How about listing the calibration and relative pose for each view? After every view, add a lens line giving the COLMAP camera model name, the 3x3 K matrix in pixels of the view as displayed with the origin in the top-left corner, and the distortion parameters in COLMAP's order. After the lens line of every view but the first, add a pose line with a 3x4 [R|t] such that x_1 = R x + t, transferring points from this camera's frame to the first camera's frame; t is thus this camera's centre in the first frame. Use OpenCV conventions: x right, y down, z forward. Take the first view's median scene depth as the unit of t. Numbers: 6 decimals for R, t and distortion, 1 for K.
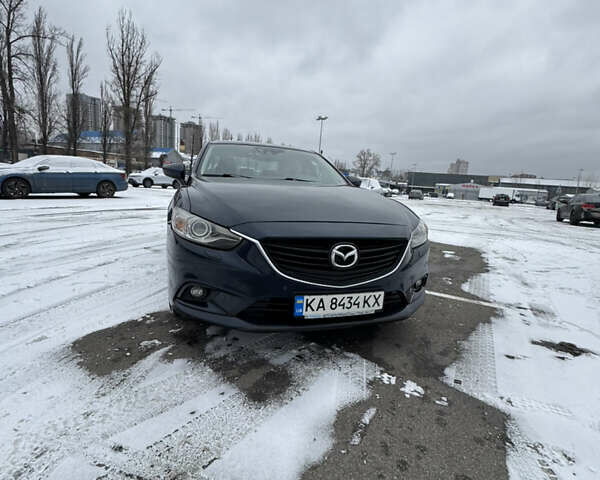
lens RADIAL K [[322.7, 0, 300.0], [0, 322.7, 240.0], [0, 0, 1]] dist [-0.001538, 0.000244]
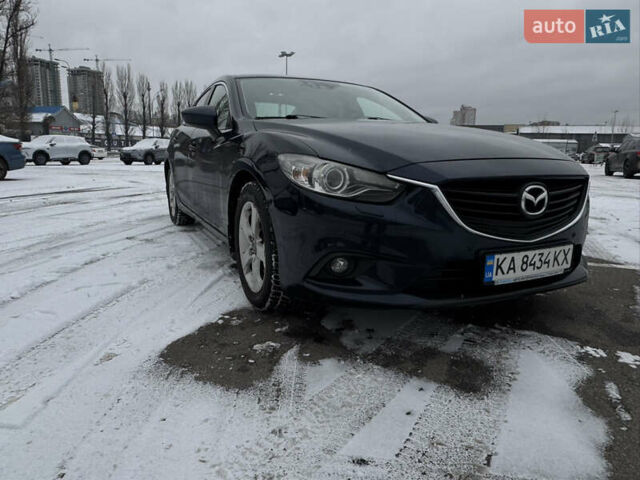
lens RADIAL K [[449.7, 0, 315.8], [0, 449.7, 236.8], [0, 0, 1]] dist [-0.000377, -0.004201]
pose [[0.988743, -0.079796, 0.126571, -0.490233], [0.077027, 0.996673, 0.026631, 0.064006], [-0.128275, -0.016582, 0.991600, 0.001457]]
